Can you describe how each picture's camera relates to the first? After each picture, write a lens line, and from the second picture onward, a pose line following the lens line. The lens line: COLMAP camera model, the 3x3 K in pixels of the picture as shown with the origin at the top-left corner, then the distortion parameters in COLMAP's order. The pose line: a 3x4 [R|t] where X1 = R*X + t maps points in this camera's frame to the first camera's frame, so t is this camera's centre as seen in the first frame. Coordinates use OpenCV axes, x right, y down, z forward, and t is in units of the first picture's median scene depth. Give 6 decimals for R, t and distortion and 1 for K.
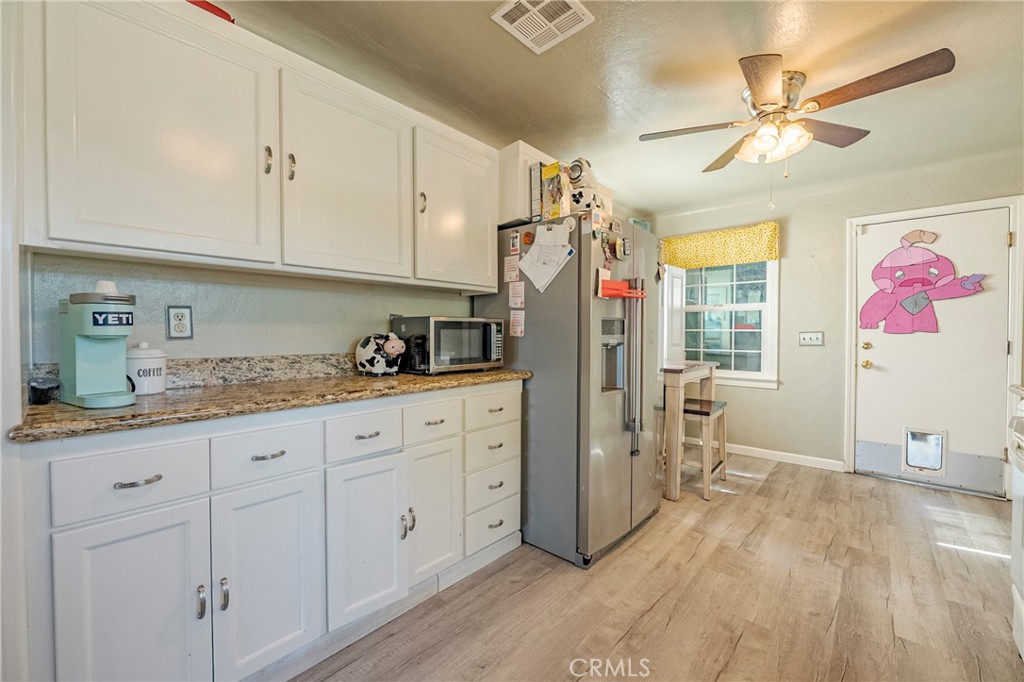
lens RADIAL K [[410.2, 0, 509.3], [0, 410.2, 339.6], [0, 0, 1]] dist [-0.014954, 0.001267]
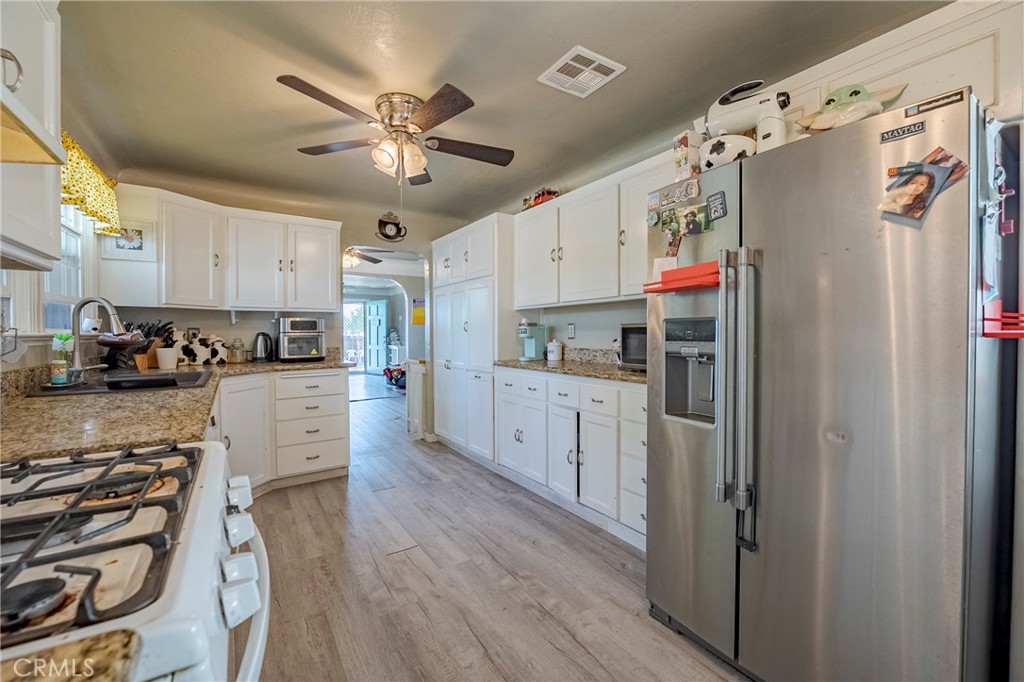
lens RADIAL K [[410.2, 0, 510.1], [0, 410.2, 338.7], [0, 0, 1]] dist [-0.014954, 0.001267]
pose [[-0.248403, 0.013400, -0.968564, 1.034687], [-0.013431, 0.999761, 0.017276, -0.025501], [0.968564, 0.017301, -0.248163, 0.878247]]
